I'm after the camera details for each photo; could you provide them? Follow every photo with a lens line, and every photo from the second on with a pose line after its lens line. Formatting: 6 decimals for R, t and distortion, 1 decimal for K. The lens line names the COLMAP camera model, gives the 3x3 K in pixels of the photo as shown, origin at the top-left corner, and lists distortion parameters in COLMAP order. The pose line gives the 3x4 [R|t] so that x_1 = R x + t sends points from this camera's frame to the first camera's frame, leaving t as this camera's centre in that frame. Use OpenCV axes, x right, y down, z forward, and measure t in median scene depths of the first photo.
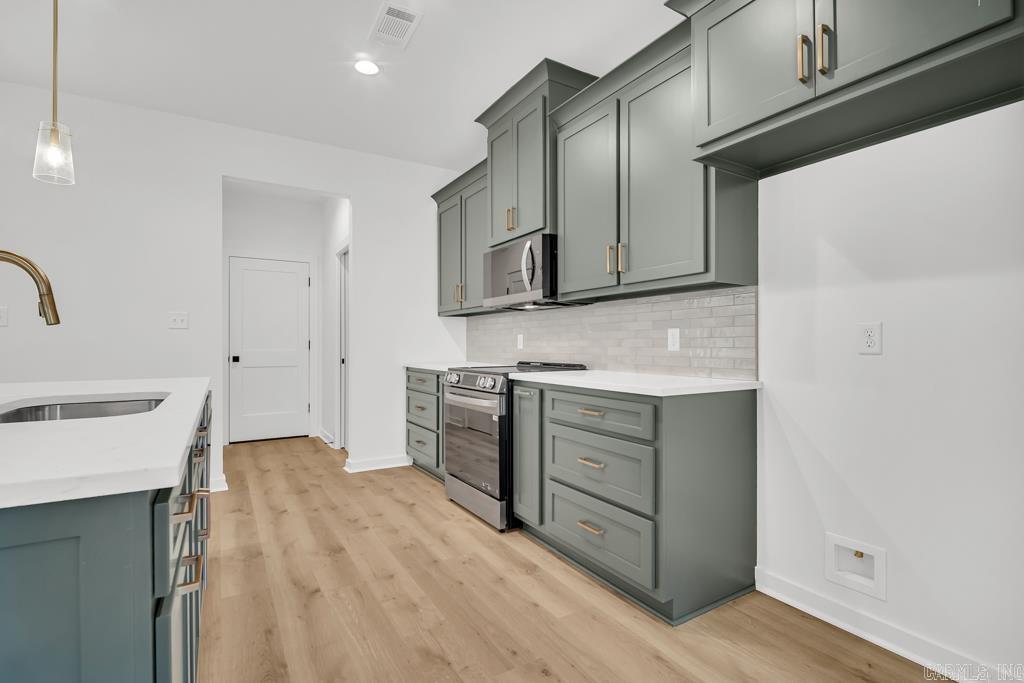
lens RADIAL K [[486.3, 0, 517.1], [0, 486.3, 343.3], [0, 0, 1]] dist [-0.002663, -0.000604]
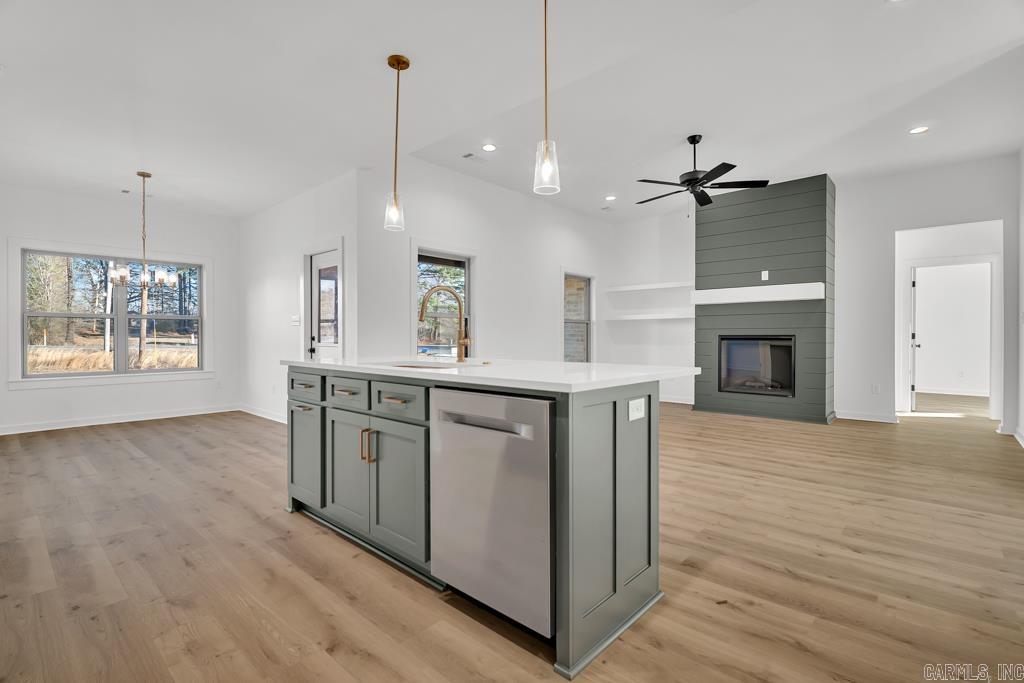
lens RADIAL K [[470.5, 0, 514.3], [0, 470.5, 338.2], [0, 0, 1]] dist [-0.004552, -0.001745]
pose [[-0.957687, 0.003378, -0.287792, -0.355350], [0.002104, 0.999987, 0.004734, 0.011019], [0.287804, 0.003928, -0.957681, 1.331731]]
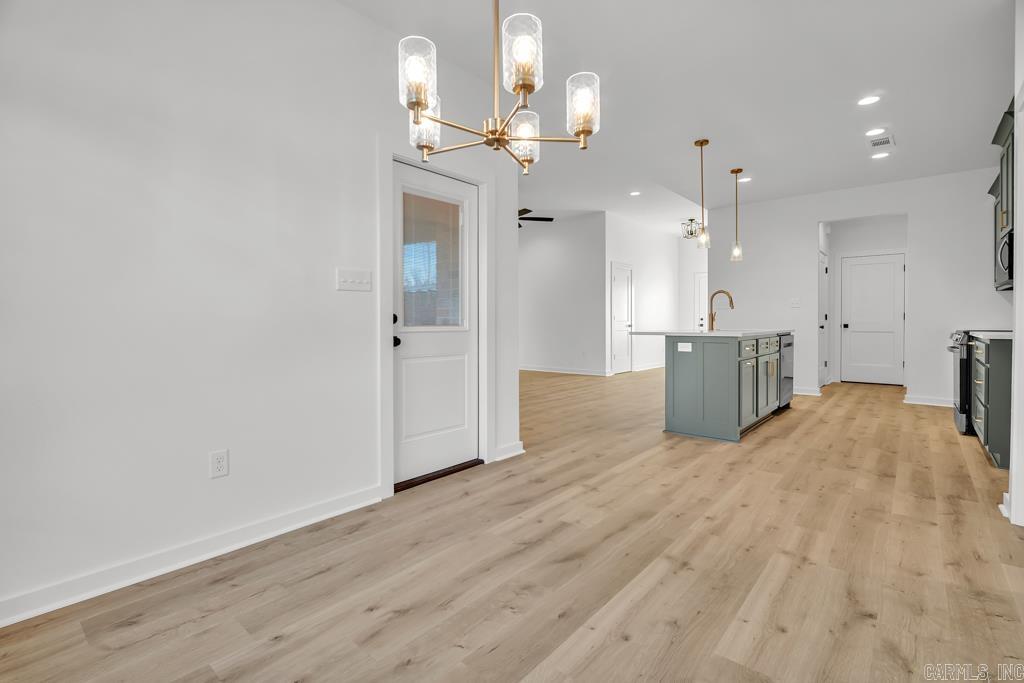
lens RADIAL K [[474.5, 0, 511.4], [0, 474.5, 323.5], [0, 0, 1]] dist [-0.004746, -0.000937]
pose [[0.305861, 0.007343, -0.952048, 0.919215], [0.000677, 0.999968, 0.007930, 0.021701], [0.952076, -0.003071, 0.305847, -0.798611]]
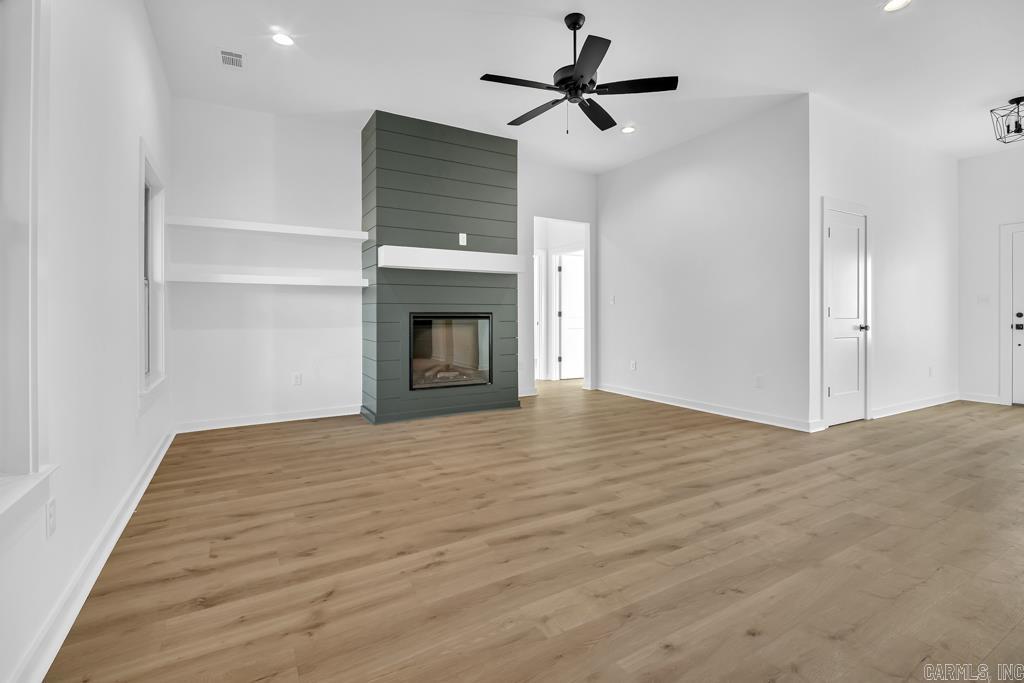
lens RADIAL K [[475.3, 0, 519.1], [0, 475.3, 318.4], [0, 0, 1]] dist [-0.000035, -0.000165]
pose [[-0.013887, 0.009454, -0.999859, -0.306778], [-0.000221, 0.999955, 0.009458, 0.014417], [0.999904, 0.000353, -0.013885, -0.175036]]
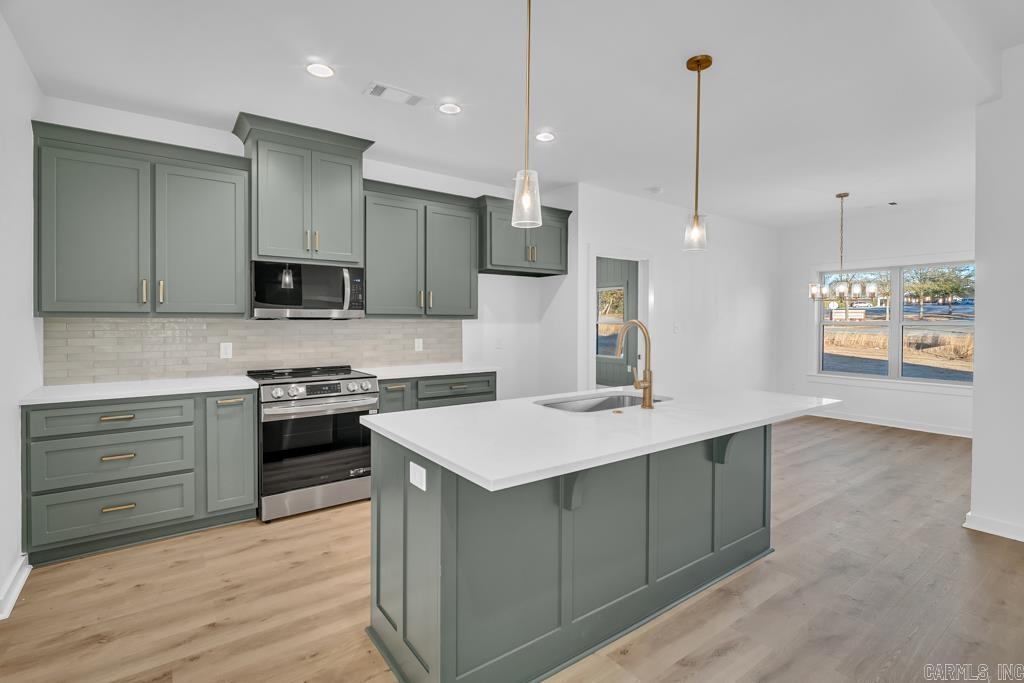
lens RADIAL K [[481.7, 0, 529.4], [0, 481.7, 326.1], [0, 0, 1]] dist [-0.001692, -0.001186]
pose [[-0.112676, -0.008653, 0.993594, -1.300793], [-0.006063, 0.999949, 0.008021, -0.081929], [-0.993613, -0.005120, -0.112722, 0.705305]]
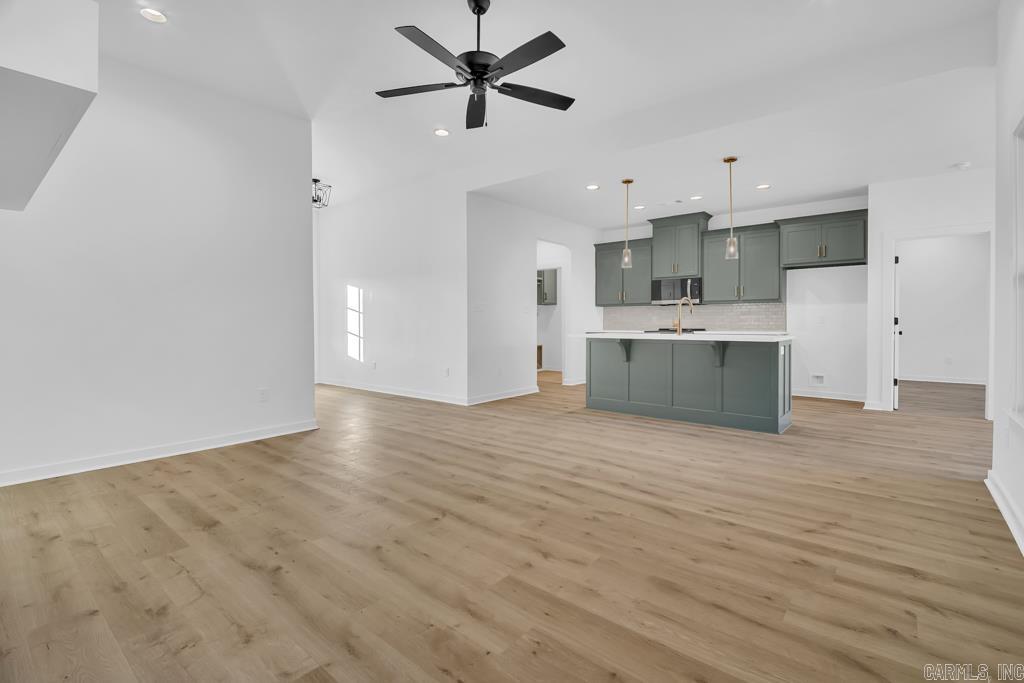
lens RADIAL K [[469.9, 0, 514.0], [0, 469.9, 327.1], [0, 0, 1]] dist [0.001199, -0.000446]
pose [[0.946907, -0.000165, 0.321508, -1.689867], [-0.002977, 0.999953, 0.009280, 0.016920], [-0.321494, -0.009745, 0.946861, -1.050493]]
